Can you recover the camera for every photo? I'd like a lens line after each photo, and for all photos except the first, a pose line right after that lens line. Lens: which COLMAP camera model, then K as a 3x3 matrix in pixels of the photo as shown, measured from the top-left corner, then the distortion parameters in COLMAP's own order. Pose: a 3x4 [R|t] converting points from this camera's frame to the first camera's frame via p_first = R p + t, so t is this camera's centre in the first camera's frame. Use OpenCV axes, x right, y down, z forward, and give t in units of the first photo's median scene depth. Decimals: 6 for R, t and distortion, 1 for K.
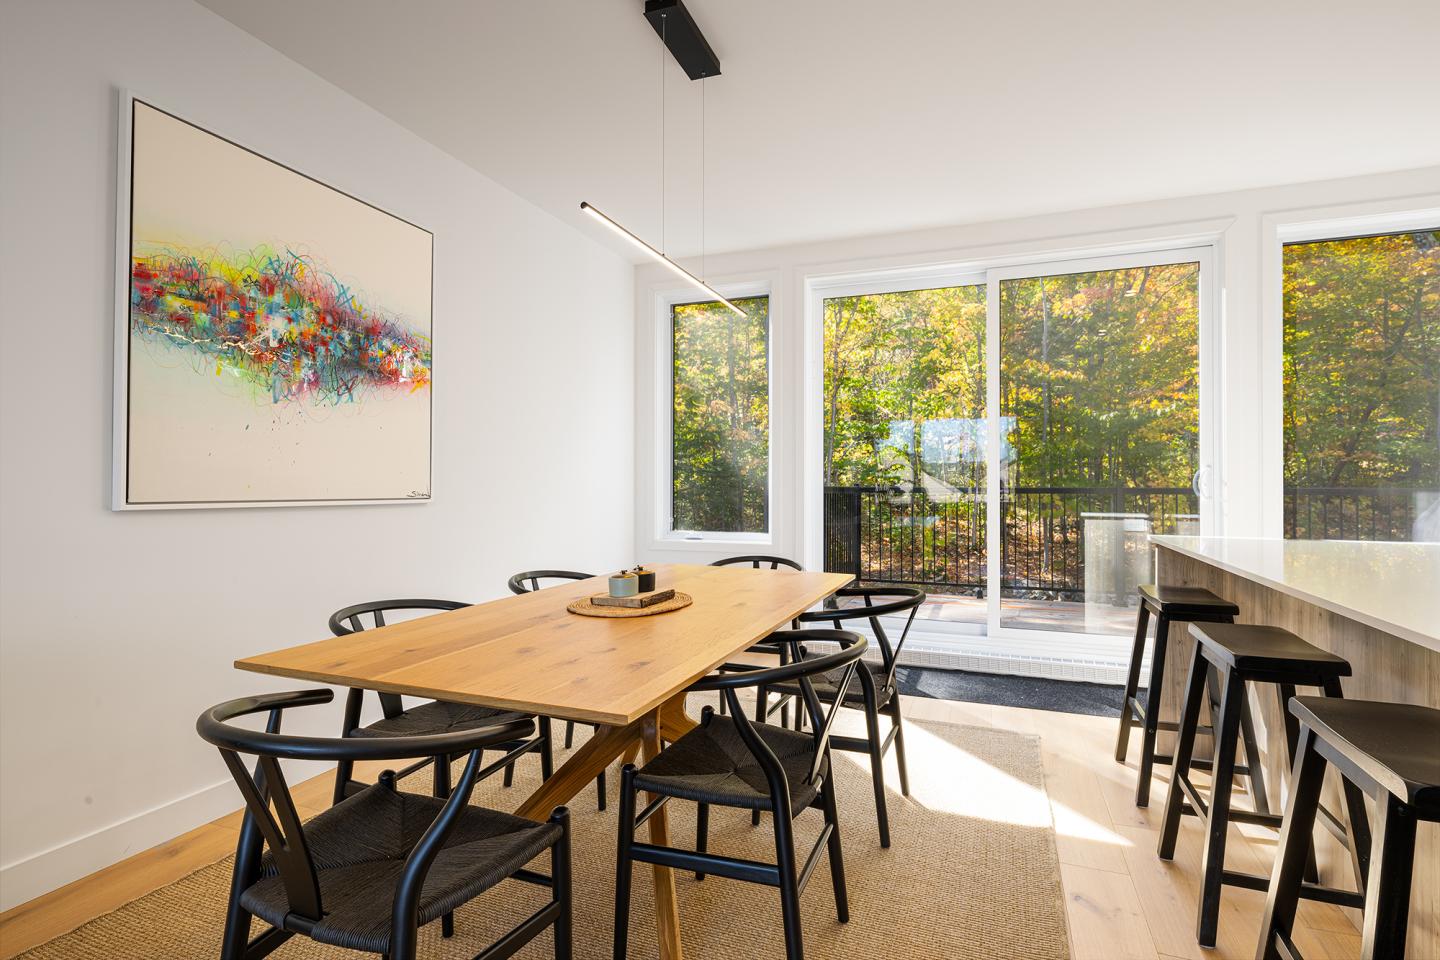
lens RADIAL K [[706.1, 0, 719.5], [0, 706.1, 480.0], [0, 0, 1]] dist [0.012906, 0.000724]
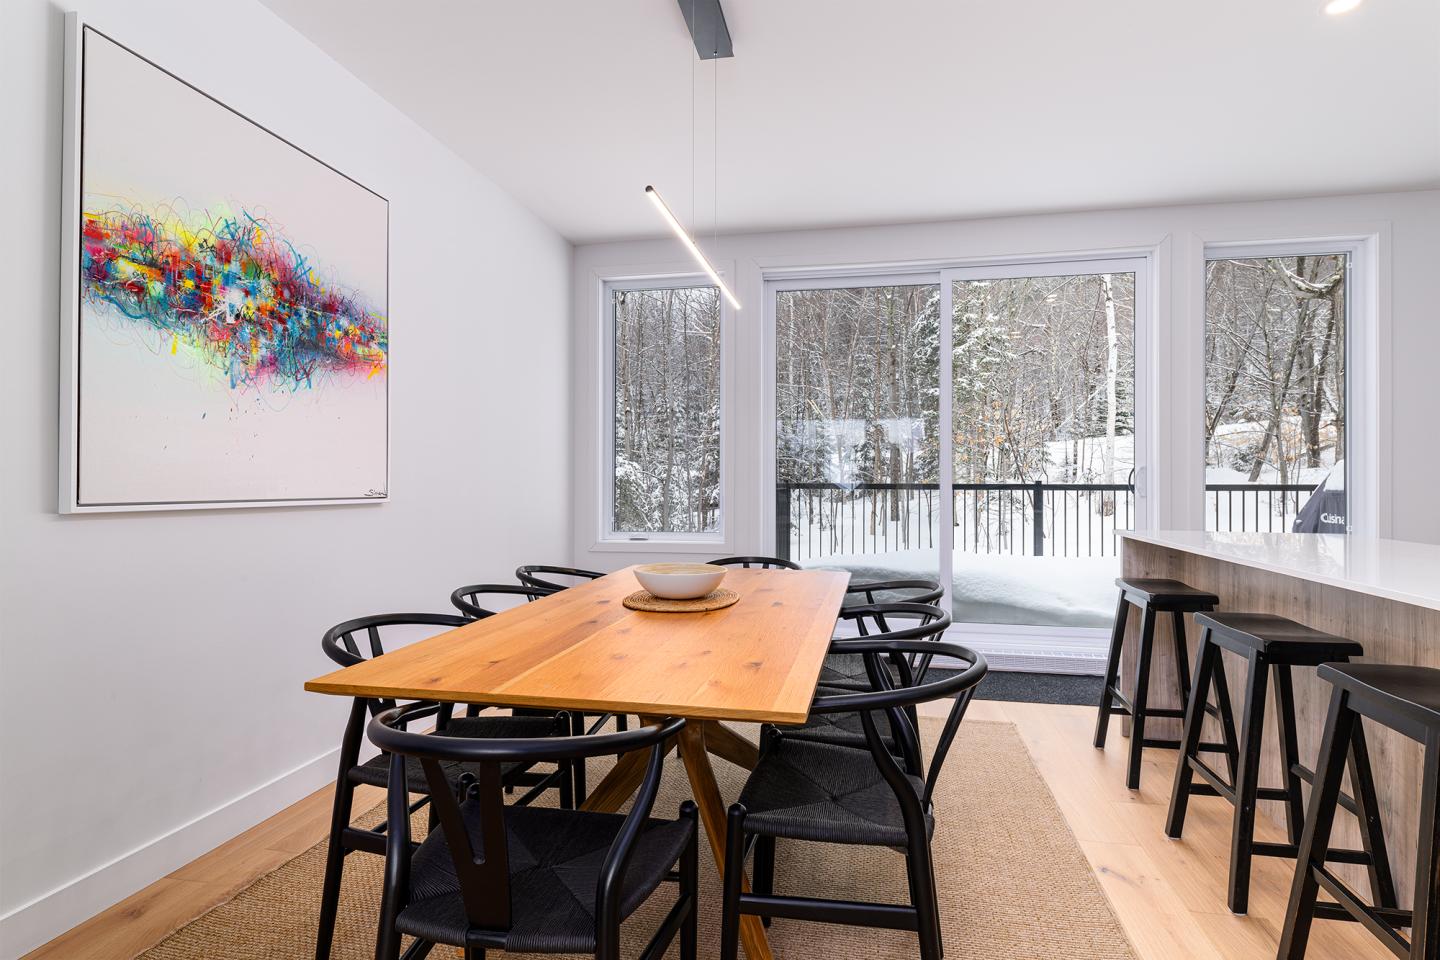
lens RADIAL K [[748.7, 0, 725.1], [0, 748.7, 471.1], [0, 0, 1]] dist [0.032961, -0.004570]
pose [[0.987162, 0.001830, 0.159713, -0.178211], [-0.000707, 0.999975, -0.007089, -0.001045], [-0.159722, 0.006885, 0.987138, -0.009413]]
